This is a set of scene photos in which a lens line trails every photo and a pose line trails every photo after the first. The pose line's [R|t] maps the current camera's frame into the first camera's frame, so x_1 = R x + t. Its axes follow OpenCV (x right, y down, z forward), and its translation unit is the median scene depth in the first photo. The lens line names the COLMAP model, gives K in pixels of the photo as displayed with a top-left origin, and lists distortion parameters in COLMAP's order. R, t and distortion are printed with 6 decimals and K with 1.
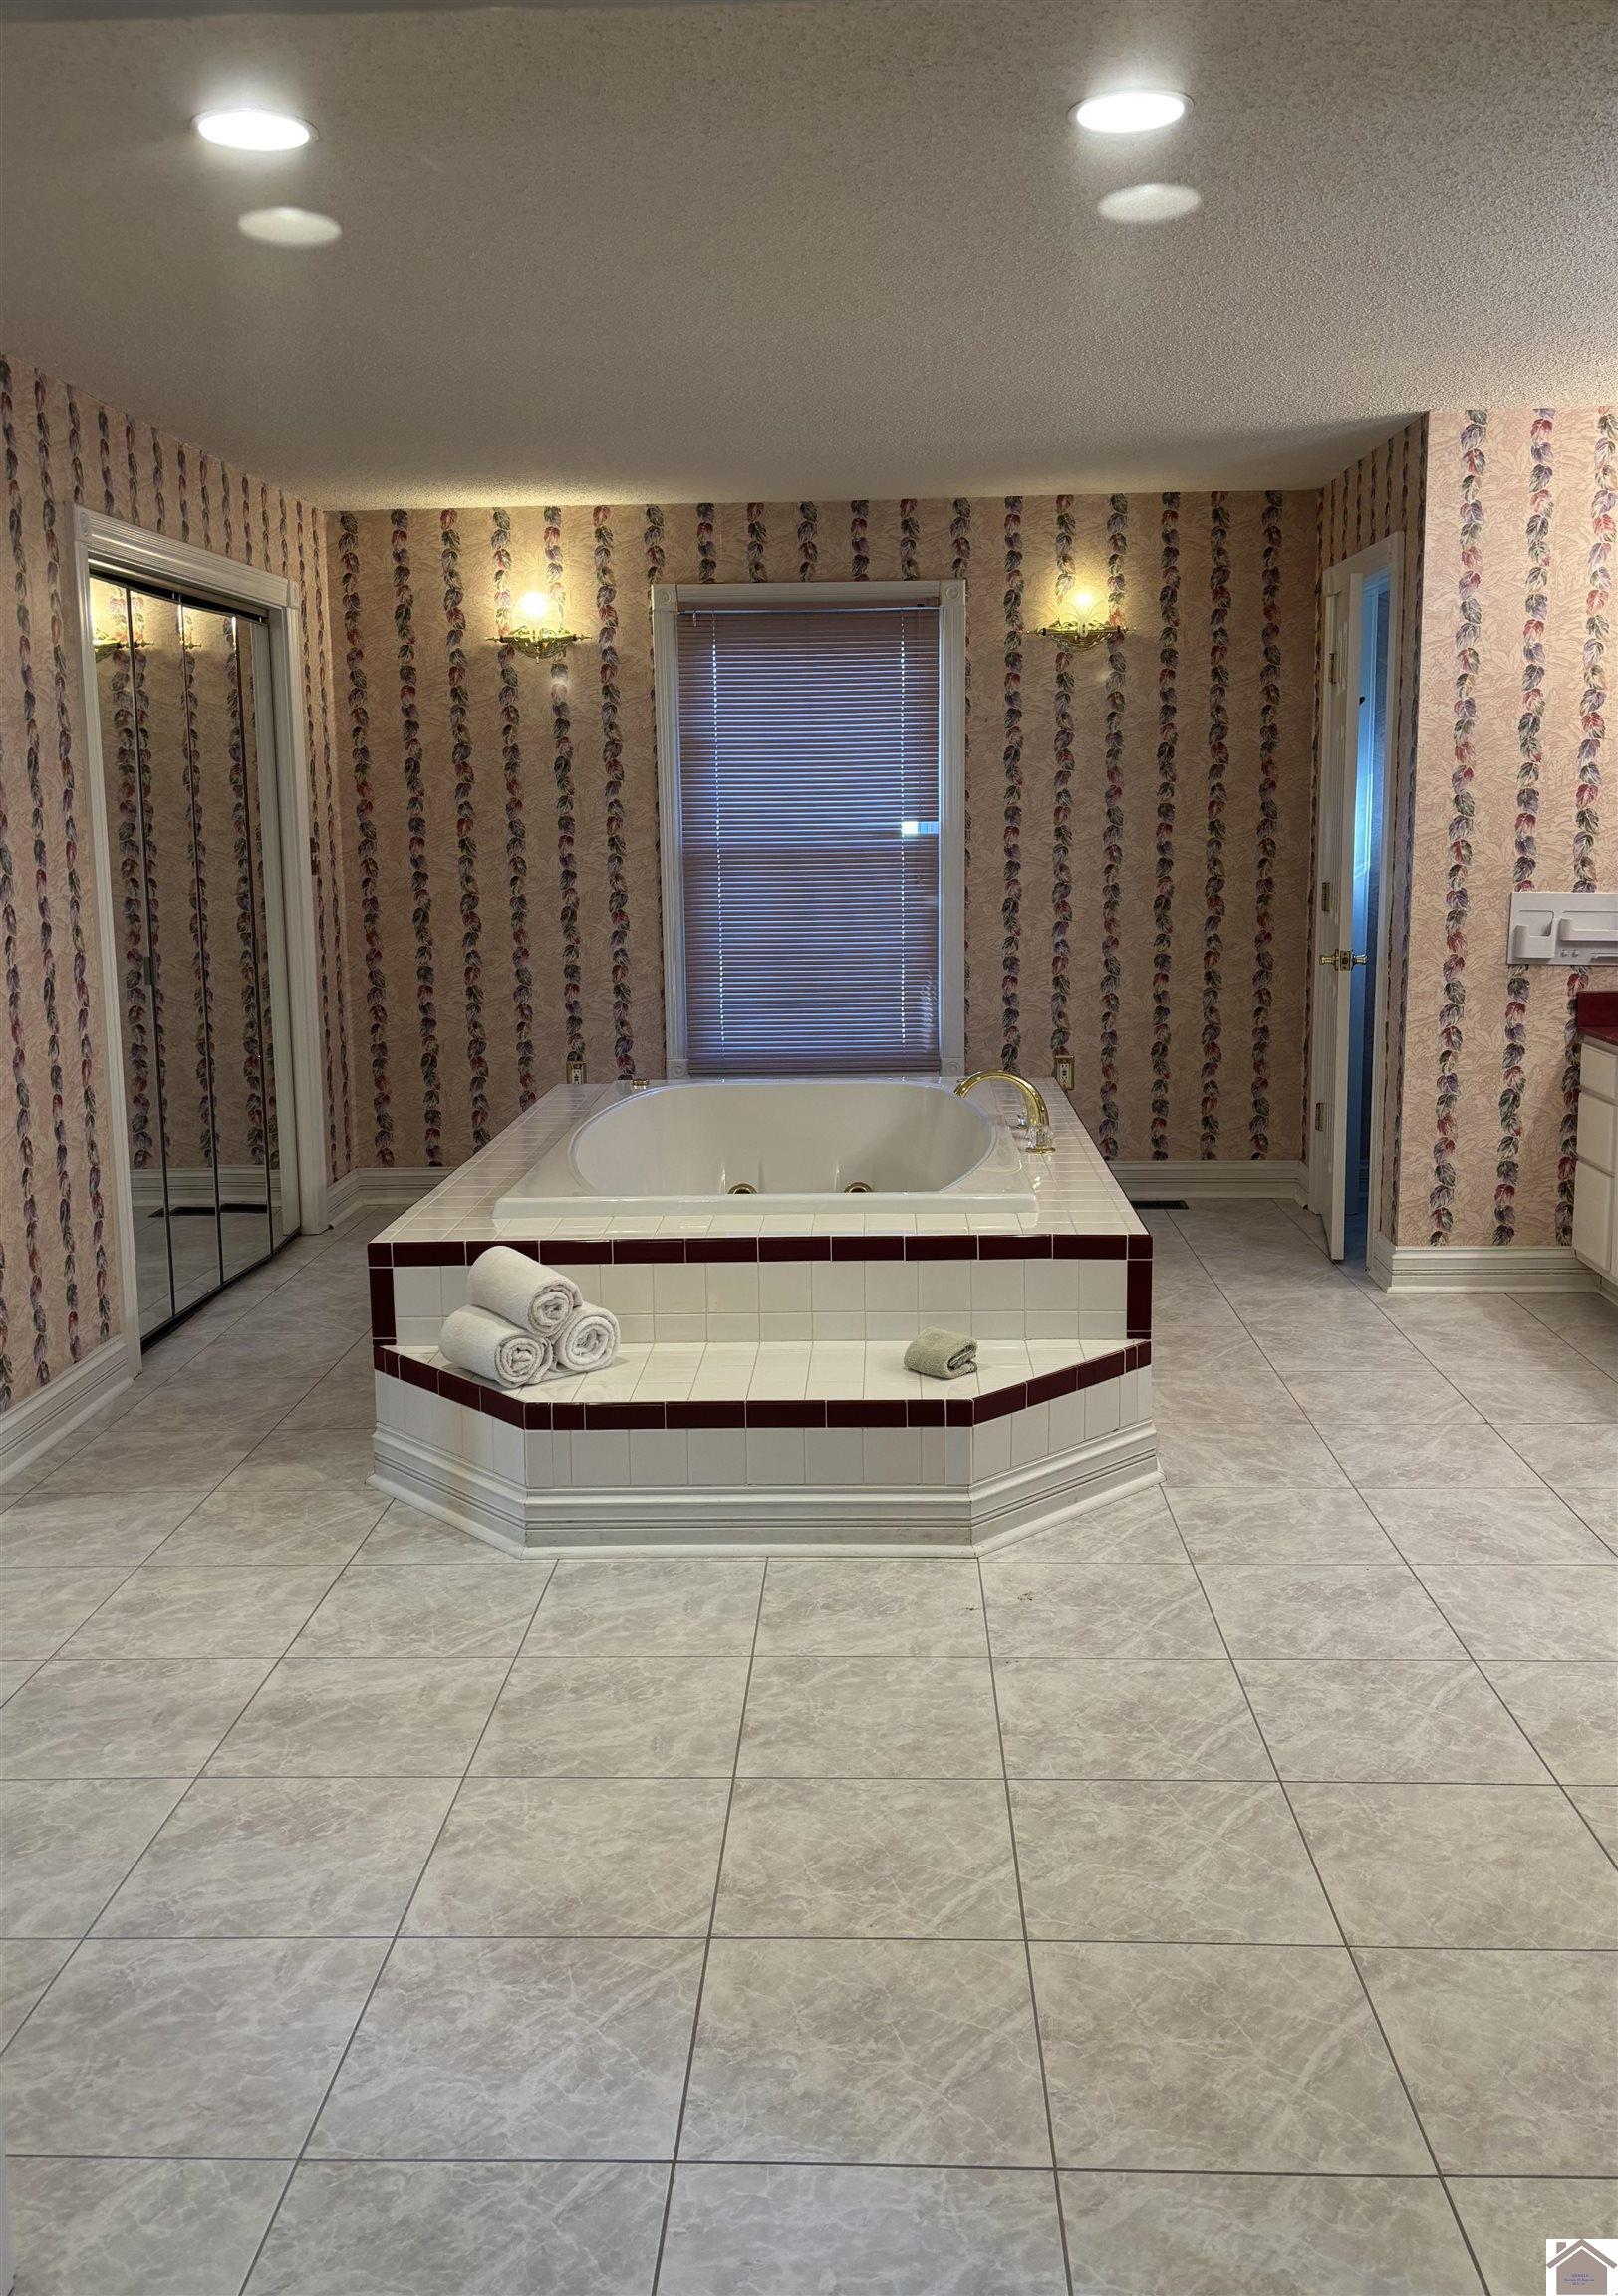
lens RADIAL K [[1892.0, 0, 797.9], [0, 1892.0, 1164.7], [0, 0, 1]] dist [0.046587, -0.049199]
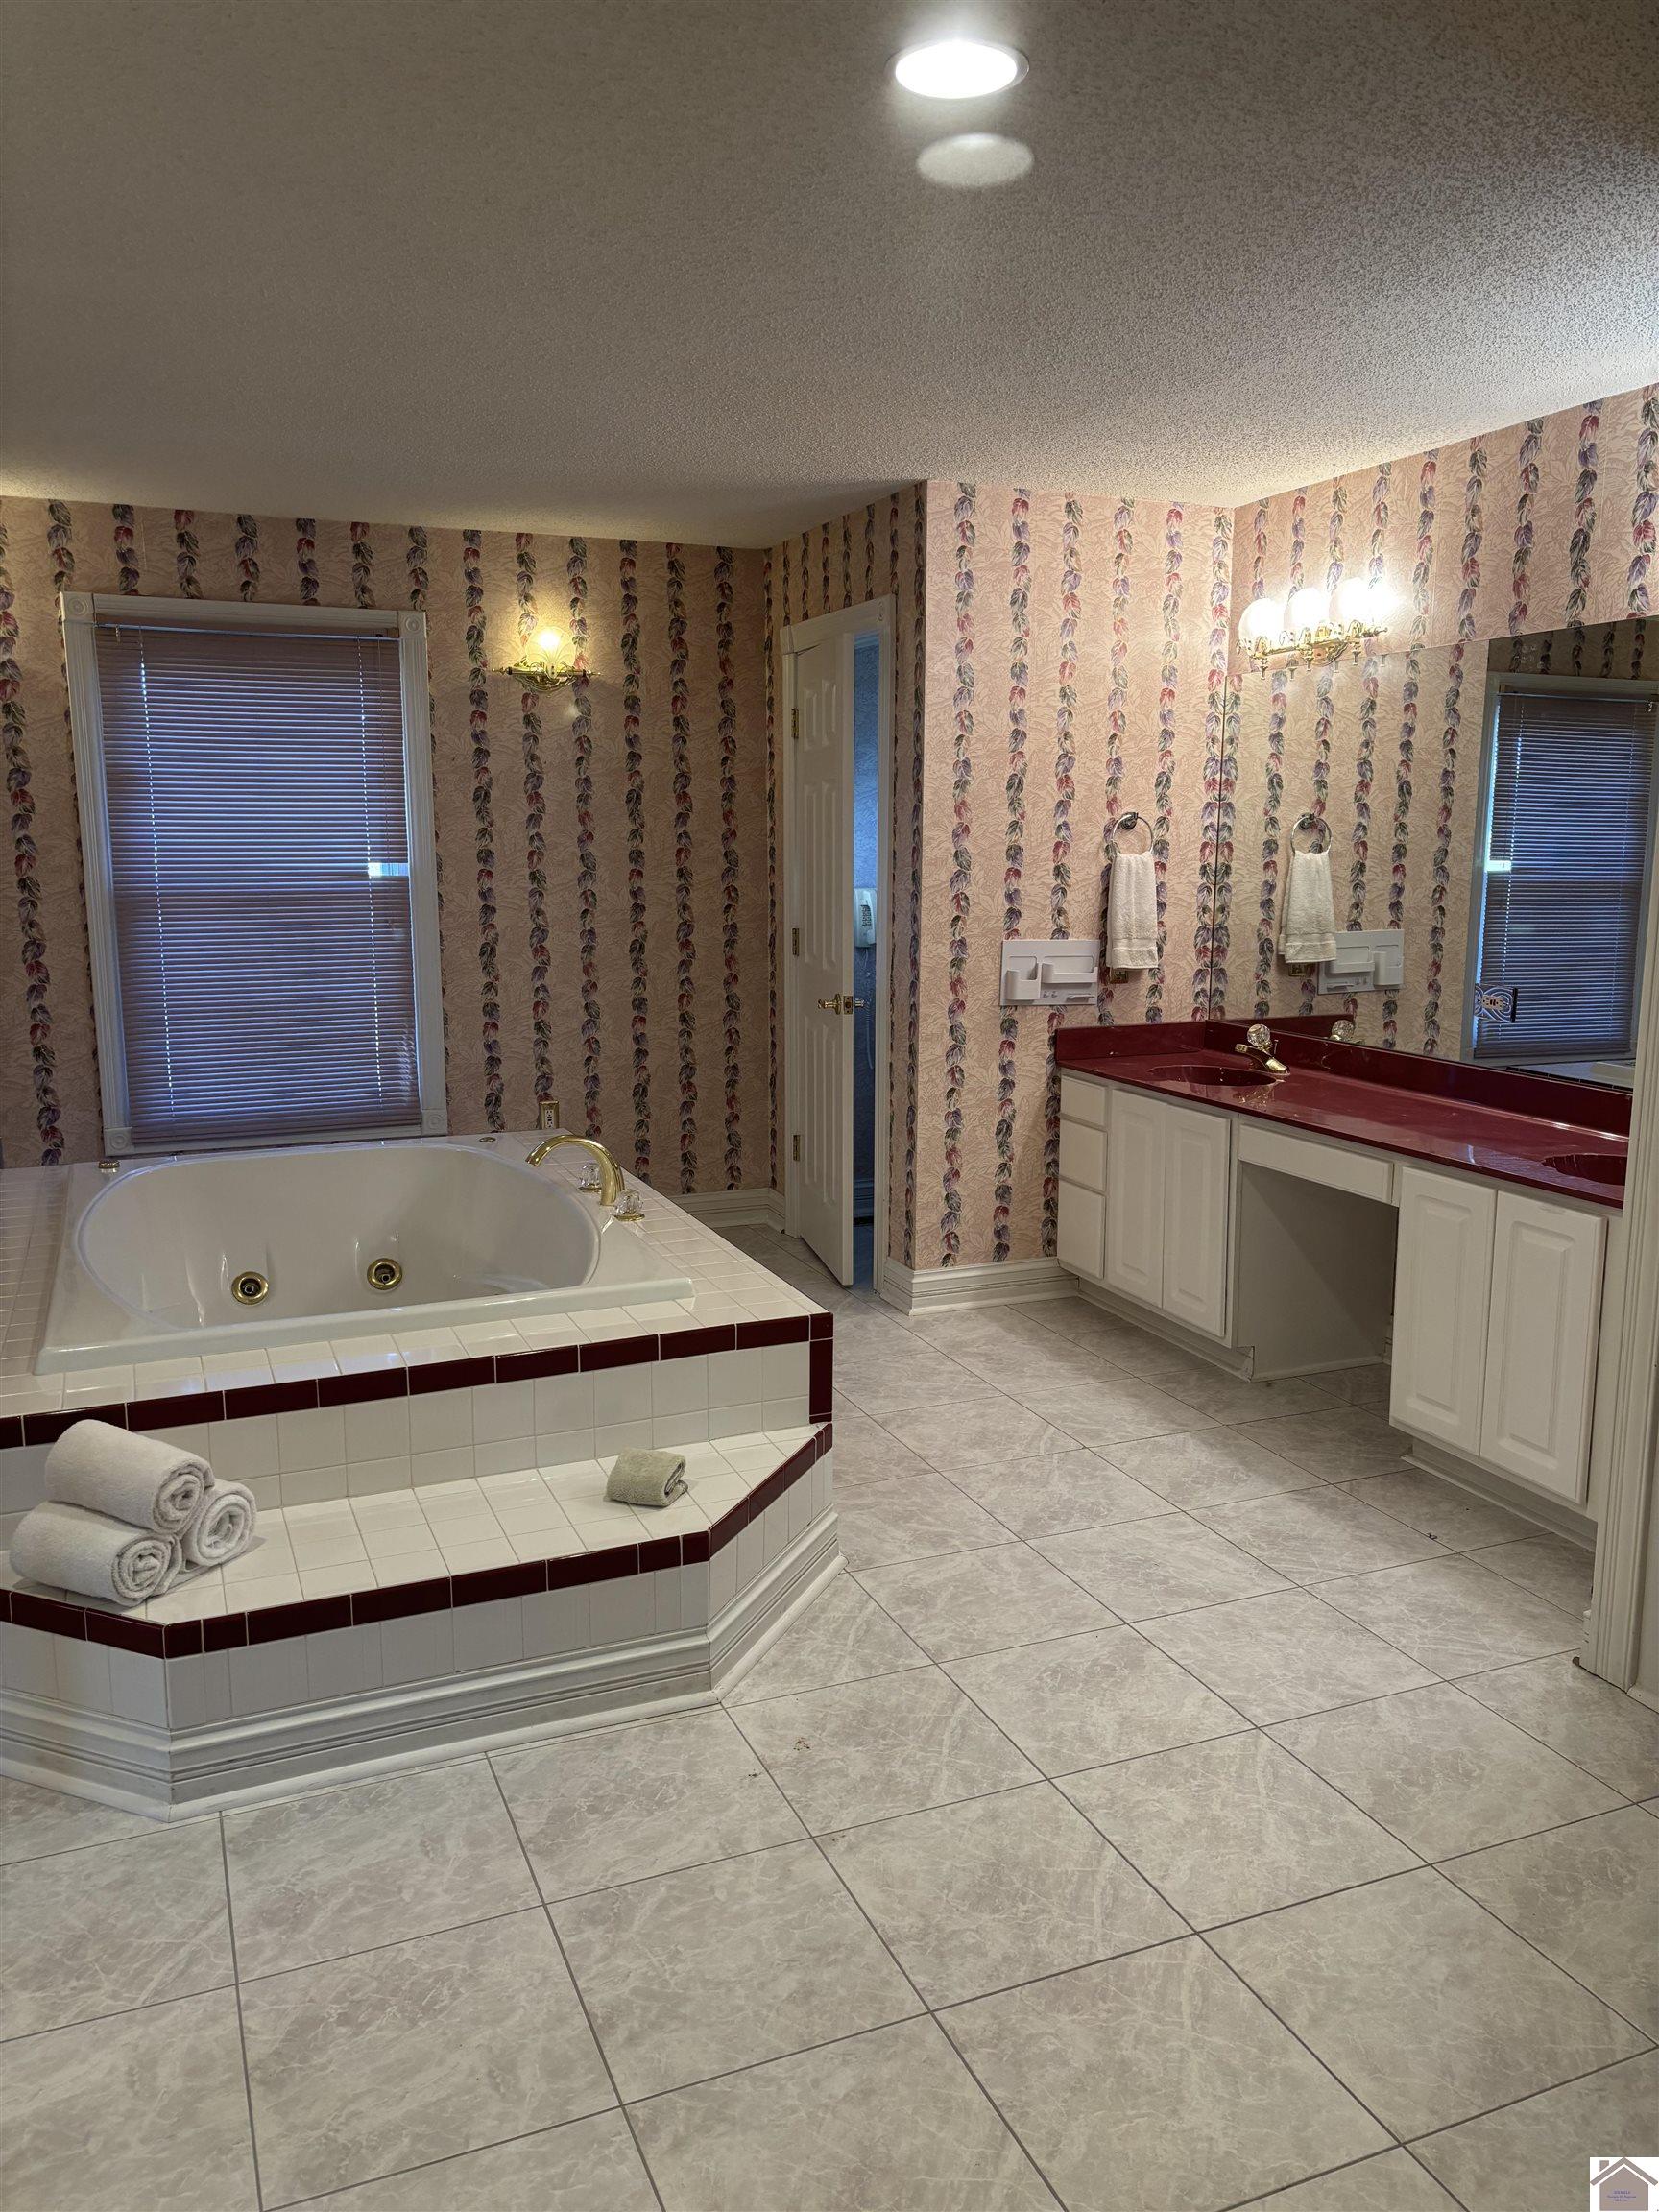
lens RADIAL K [[1664.6, 0, 821.5], [0, 1664.6, 1172.5], [0, 0, 1]] dist [0.034536, -0.027049]
pose [[0.904594, -0.073181, 0.419945, -0.133238], [0.067379, 0.997316, 0.028656, -0.047718], [-0.420915, 0.002374, 0.907097, 0.195462]]
